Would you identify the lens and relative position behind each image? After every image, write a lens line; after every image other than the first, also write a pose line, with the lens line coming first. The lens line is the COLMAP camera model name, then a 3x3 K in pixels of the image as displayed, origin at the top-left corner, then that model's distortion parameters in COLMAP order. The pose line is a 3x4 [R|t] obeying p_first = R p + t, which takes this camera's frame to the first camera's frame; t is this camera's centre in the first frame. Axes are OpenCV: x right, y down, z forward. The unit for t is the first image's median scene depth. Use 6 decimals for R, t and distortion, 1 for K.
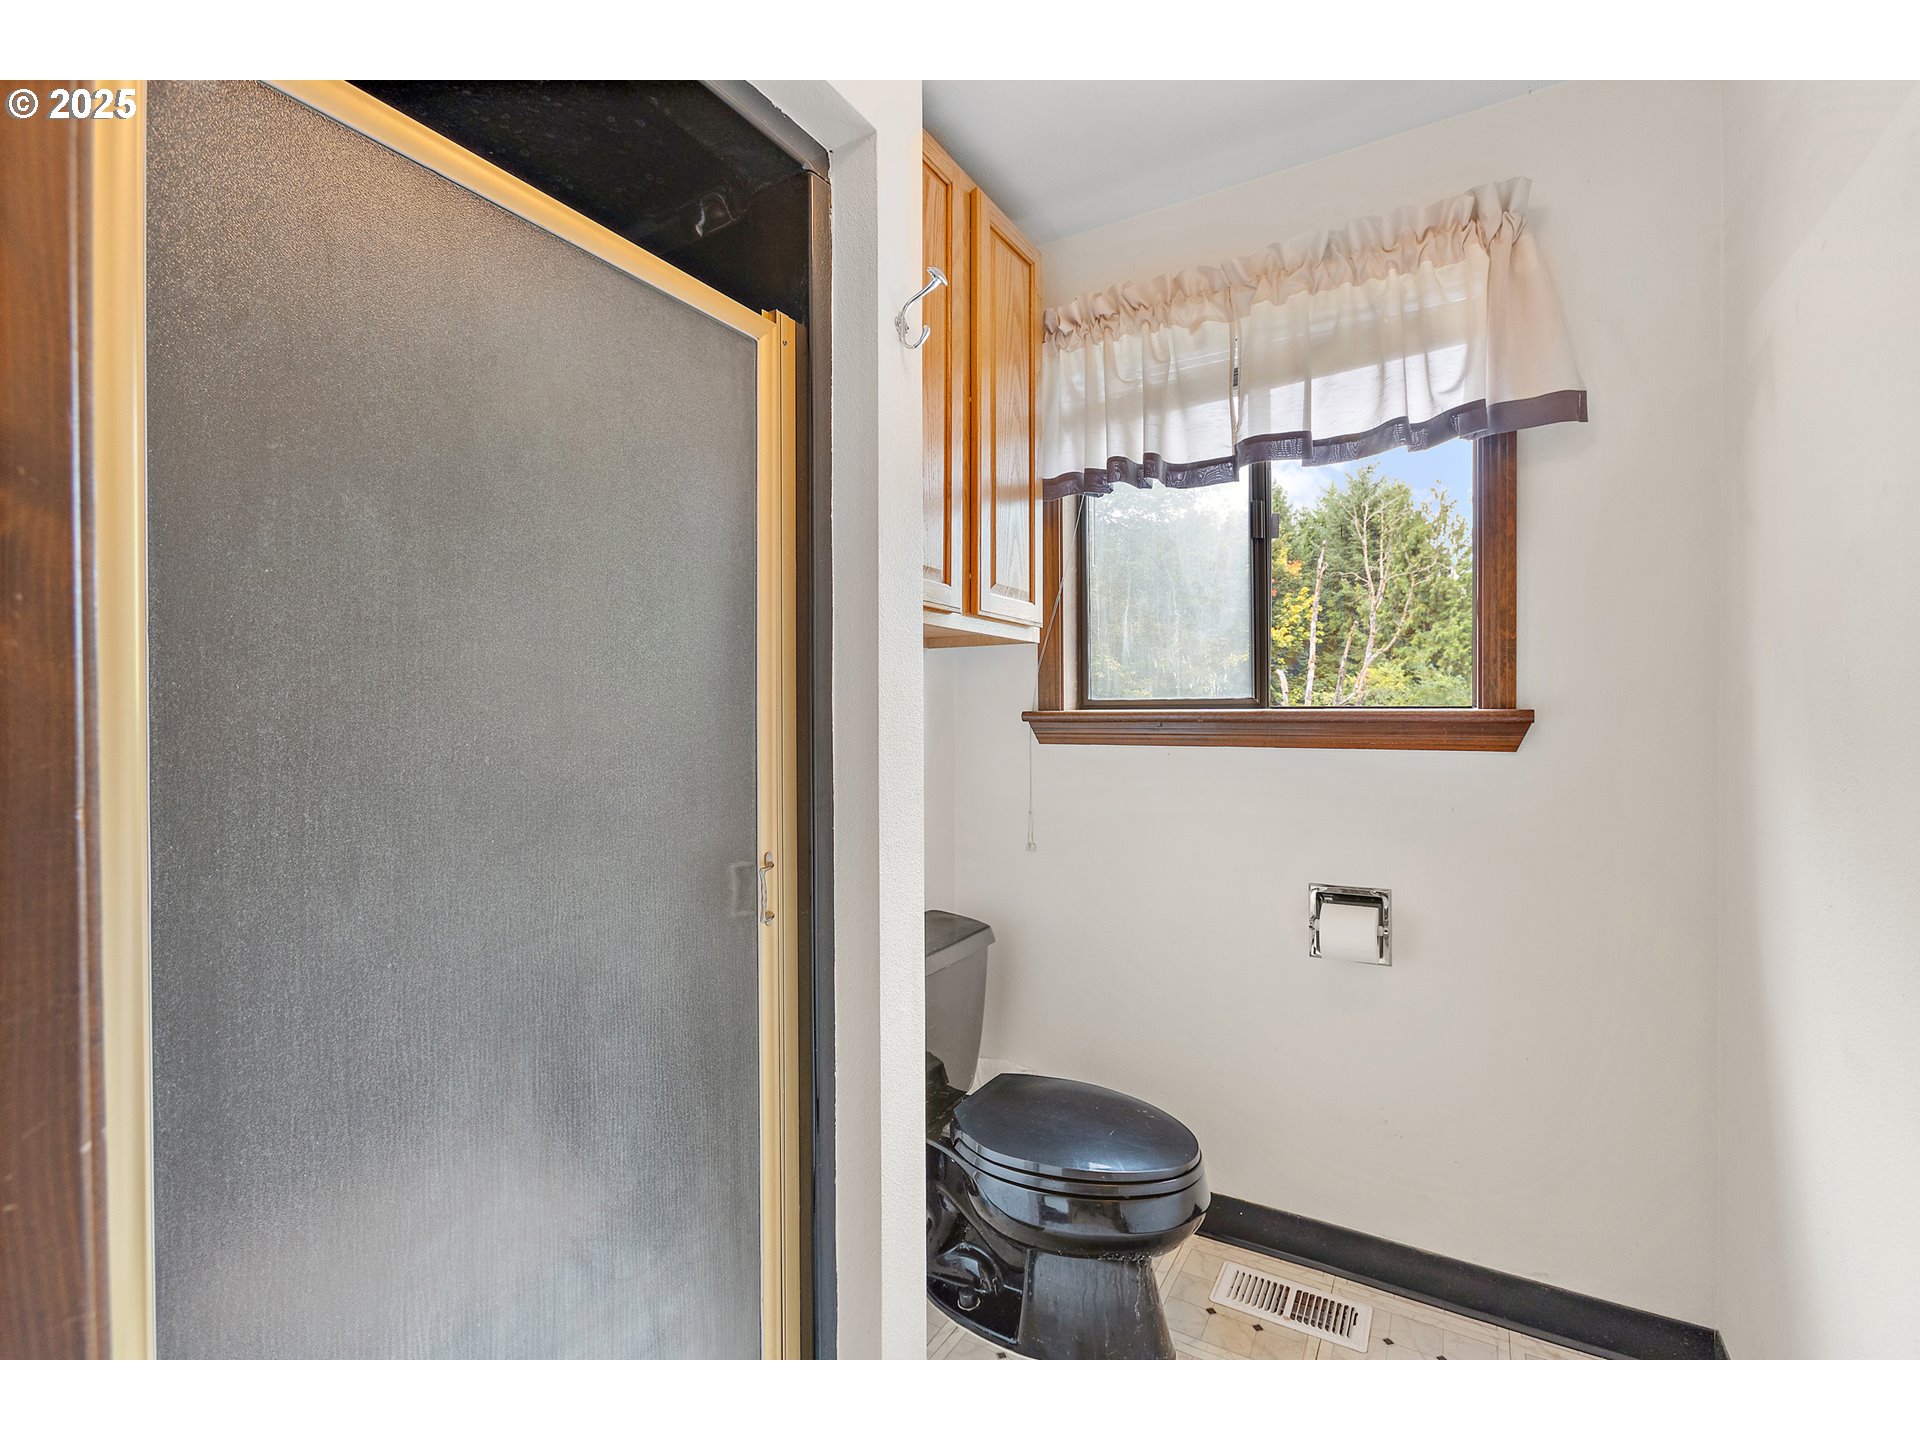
lens RADIAL K [[855.0, 0, 952.4], [0, 855.0, 715.5], [0, 0, 1]] dist [0.003468, 0.001683]
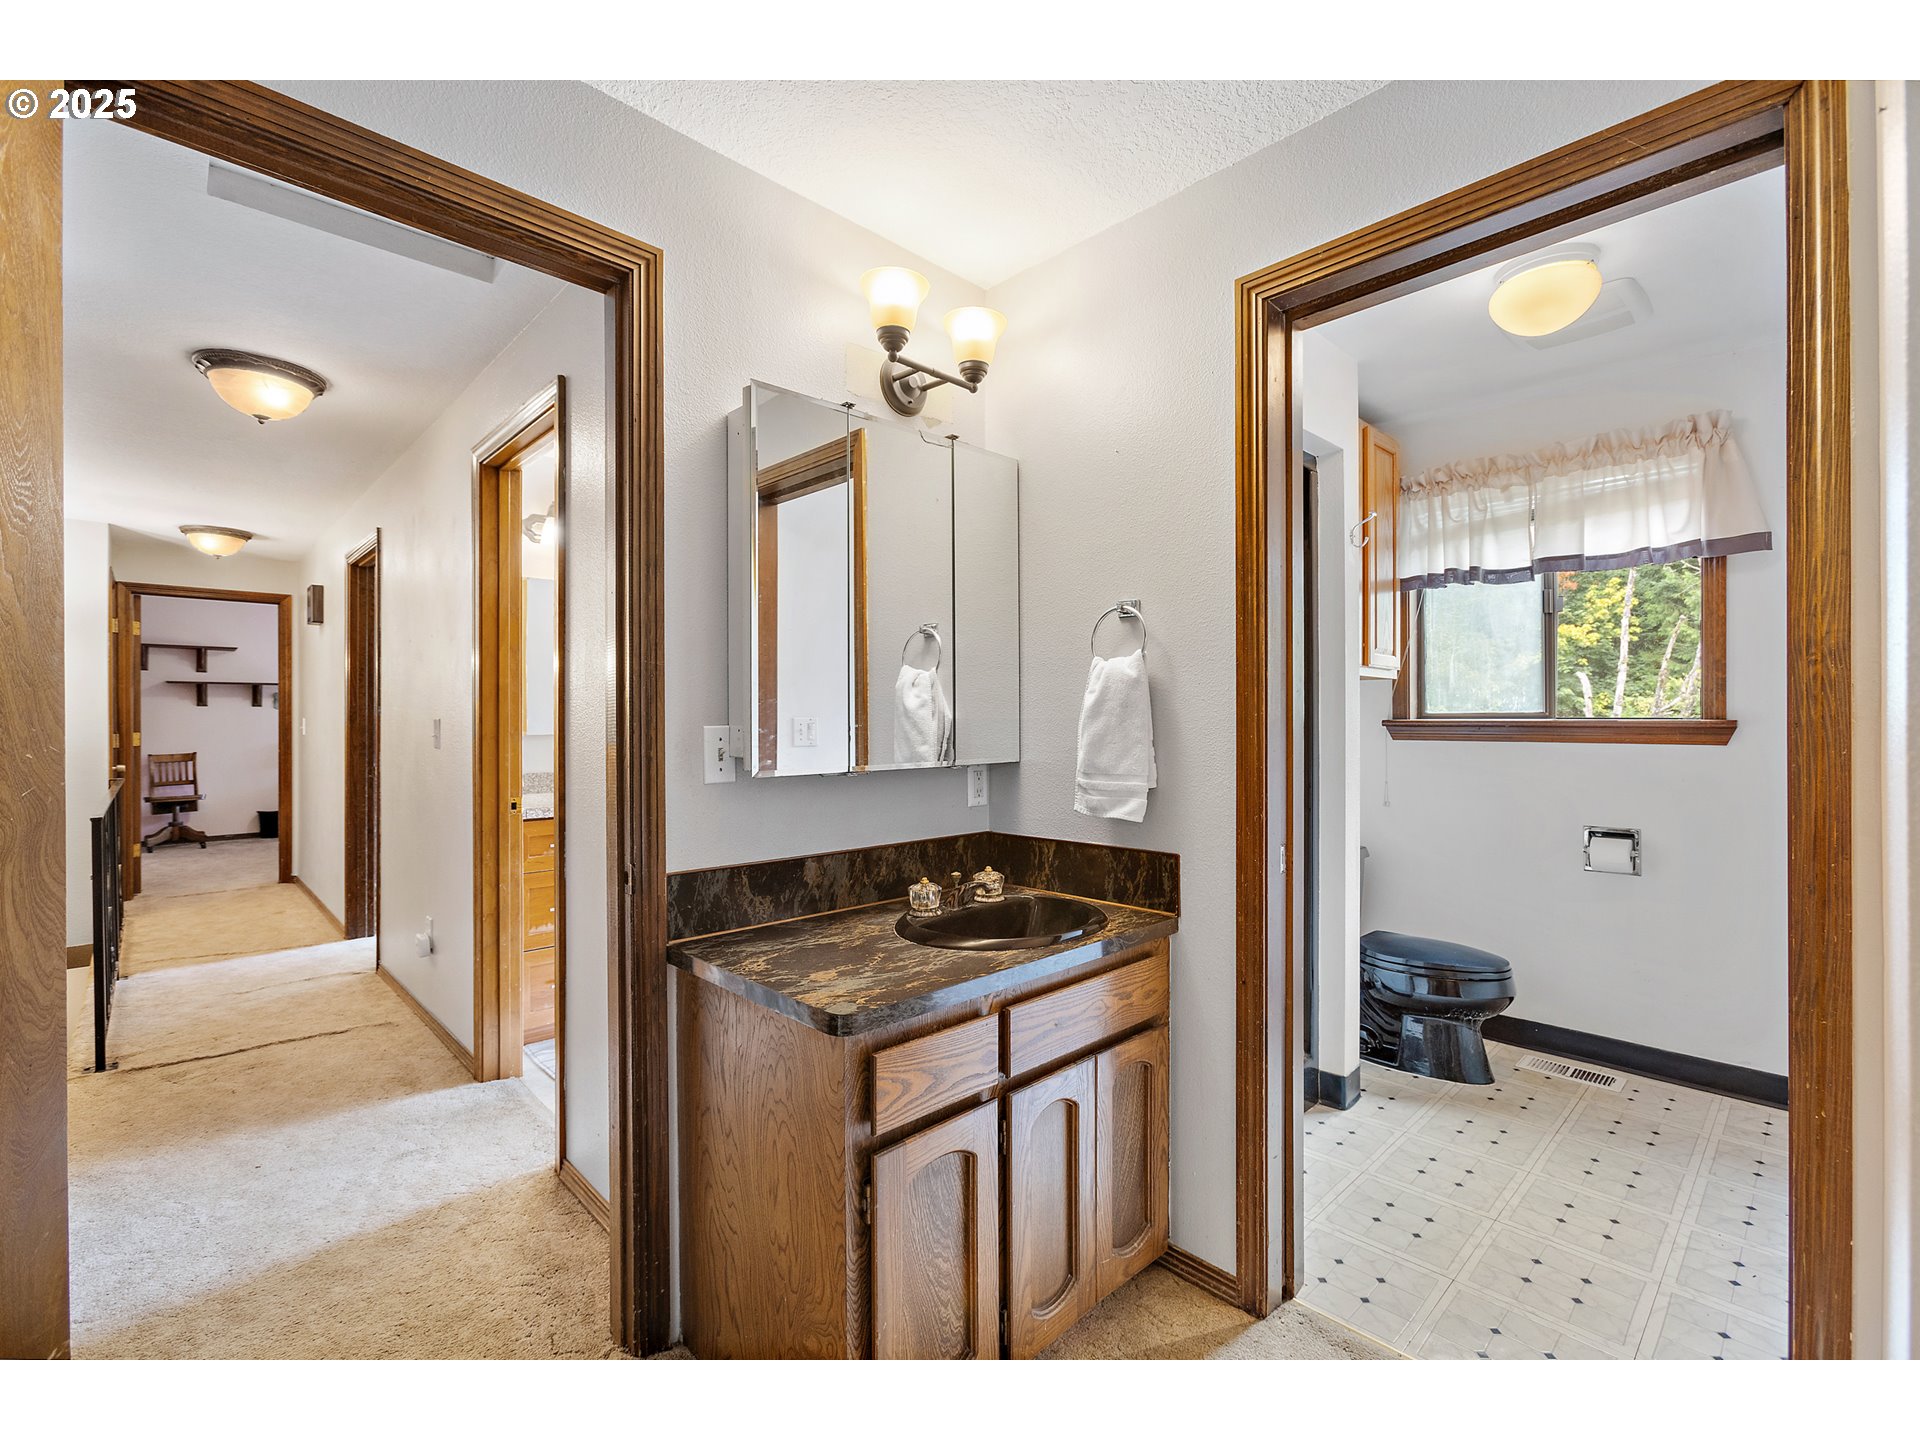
lens RADIAL K [[855.0, 0, 958.8], [0, 855.0, 717.2], [0, 0, 1]] dist [0.003468, 0.001683]
pose [[0.965366, 0.002144, -0.260891, -0.288718], [-0.003380, 0.999985, -0.004291, -0.000687], [0.260878, 0.005025, 0.965359, -0.832860]]
